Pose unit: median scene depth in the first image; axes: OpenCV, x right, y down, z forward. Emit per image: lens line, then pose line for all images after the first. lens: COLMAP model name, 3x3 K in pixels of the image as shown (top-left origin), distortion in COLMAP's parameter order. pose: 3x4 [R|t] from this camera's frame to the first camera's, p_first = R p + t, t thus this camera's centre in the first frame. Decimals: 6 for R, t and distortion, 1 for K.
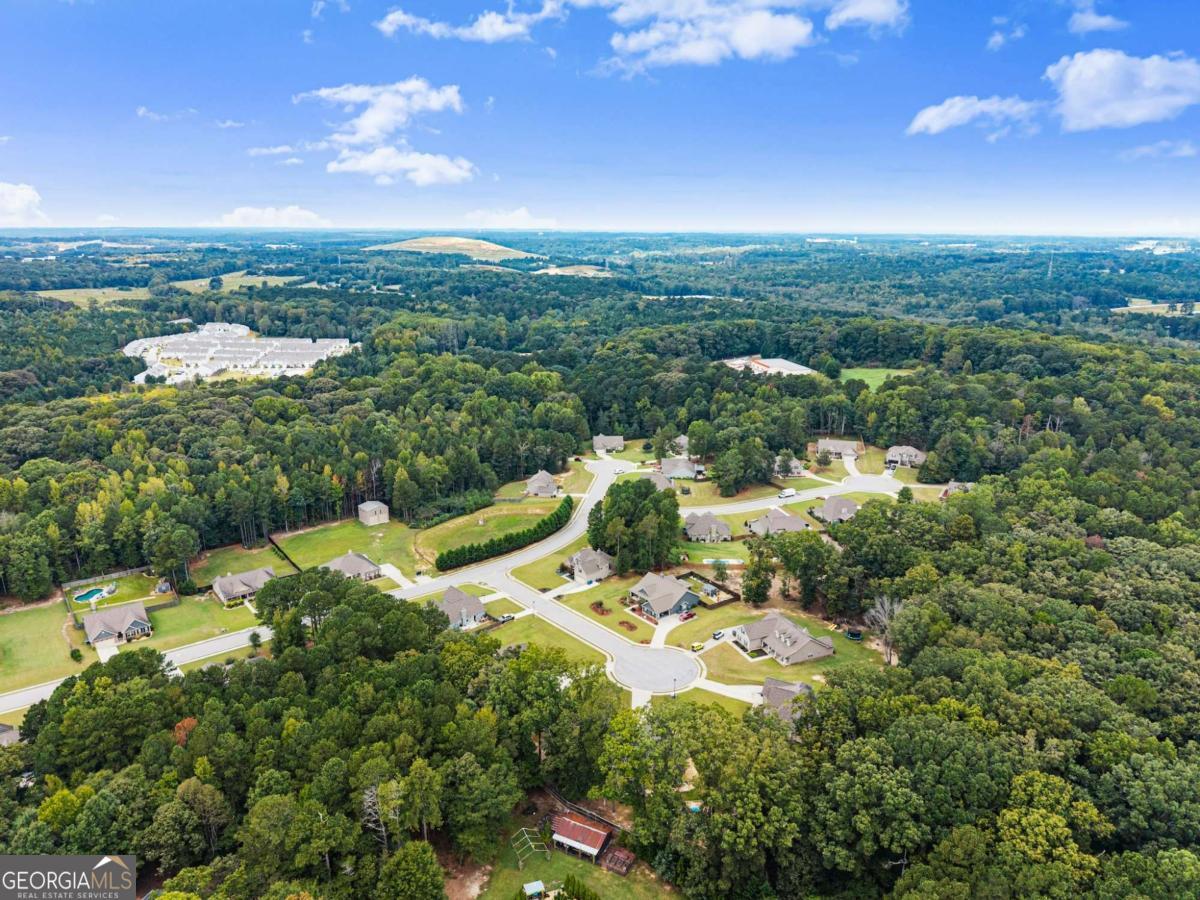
lens RADIAL K [[794.0, 0, 600.0], [0, 794.0, 450.0], [0, 0, 1]] dist [0.065419, -0.106725]
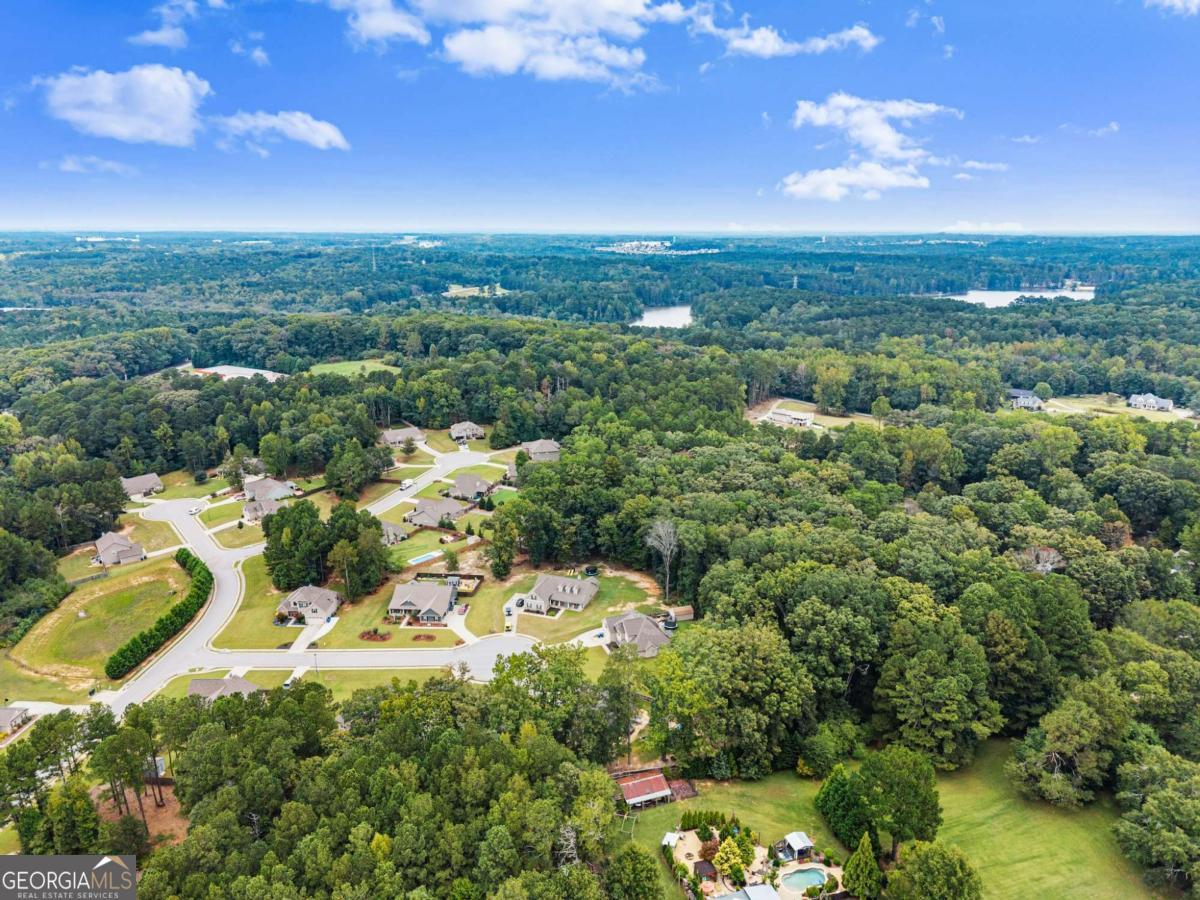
lens RADIAL K [[794.0, 0, 600.0], [0, 794.0, 450.0], [0, 0, 1]] dist [0.065419, -0.106725]
pose [[0.676306, -0.198598, 0.709344, -0.286368], [0.196252, 0.976744, 0.086351, -0.025925], [-0.709997, 0.080811, 0.699553, 0.099311]]
